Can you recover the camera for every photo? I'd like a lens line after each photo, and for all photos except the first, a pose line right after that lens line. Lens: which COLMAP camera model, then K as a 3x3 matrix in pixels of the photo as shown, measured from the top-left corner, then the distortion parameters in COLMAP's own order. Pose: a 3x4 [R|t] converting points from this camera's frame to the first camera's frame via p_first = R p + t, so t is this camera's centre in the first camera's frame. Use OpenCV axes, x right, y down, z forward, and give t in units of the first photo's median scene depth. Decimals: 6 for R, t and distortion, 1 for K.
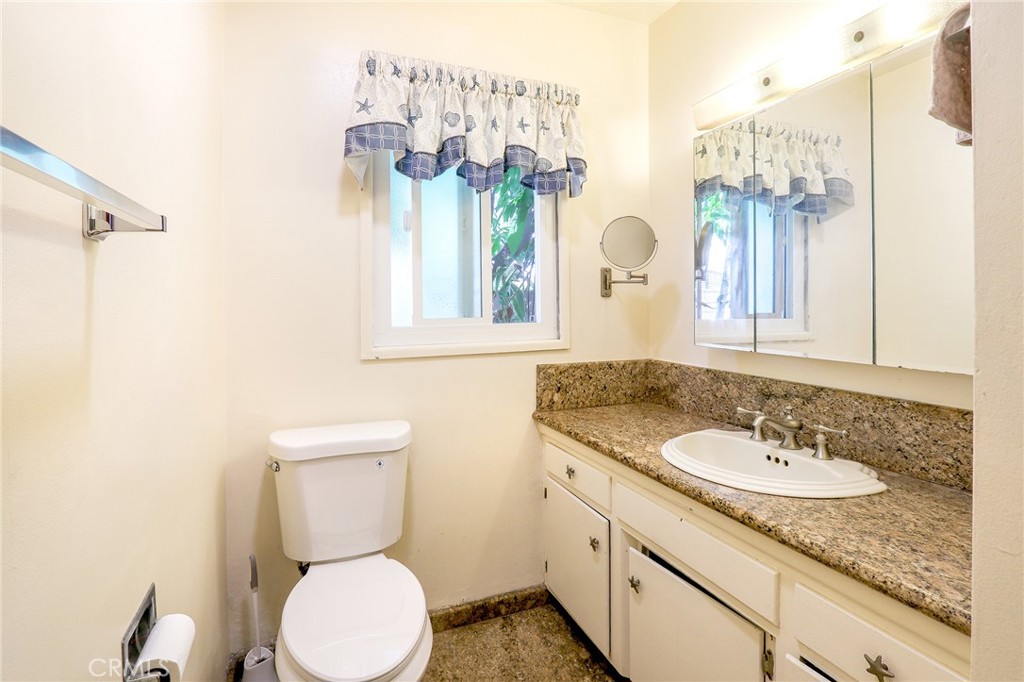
lens RADIAL K [[491.5, 0, 500.6], [0, 491.5, 309.1], [0, 0, 1]] dist [-0.017904, 0.001427]
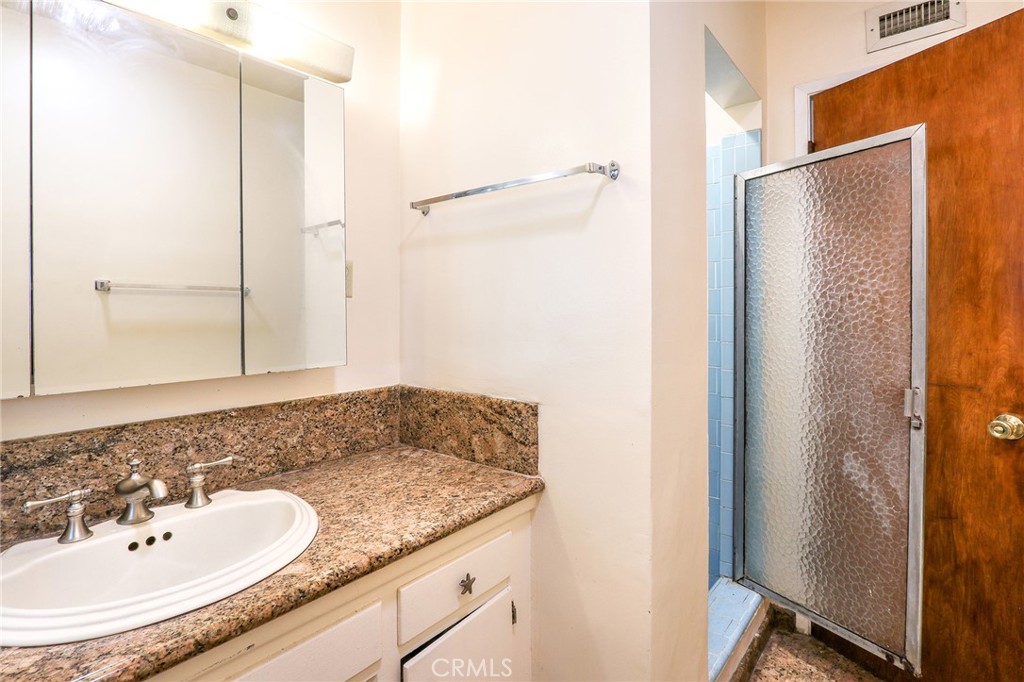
lens RADIAL K [[491.5, 0, 496.5], [0, 491.5, 309.6], [0, 0, 1]] dist [-0.017904, 0.001427]
pose [[-0.460522, 0.006901, 0.887622, -0.290777], [0.018612, 0.999825, 0.001882, -0.004358], [-0.887453, 0.017387, -0.460570, 1.002287]]
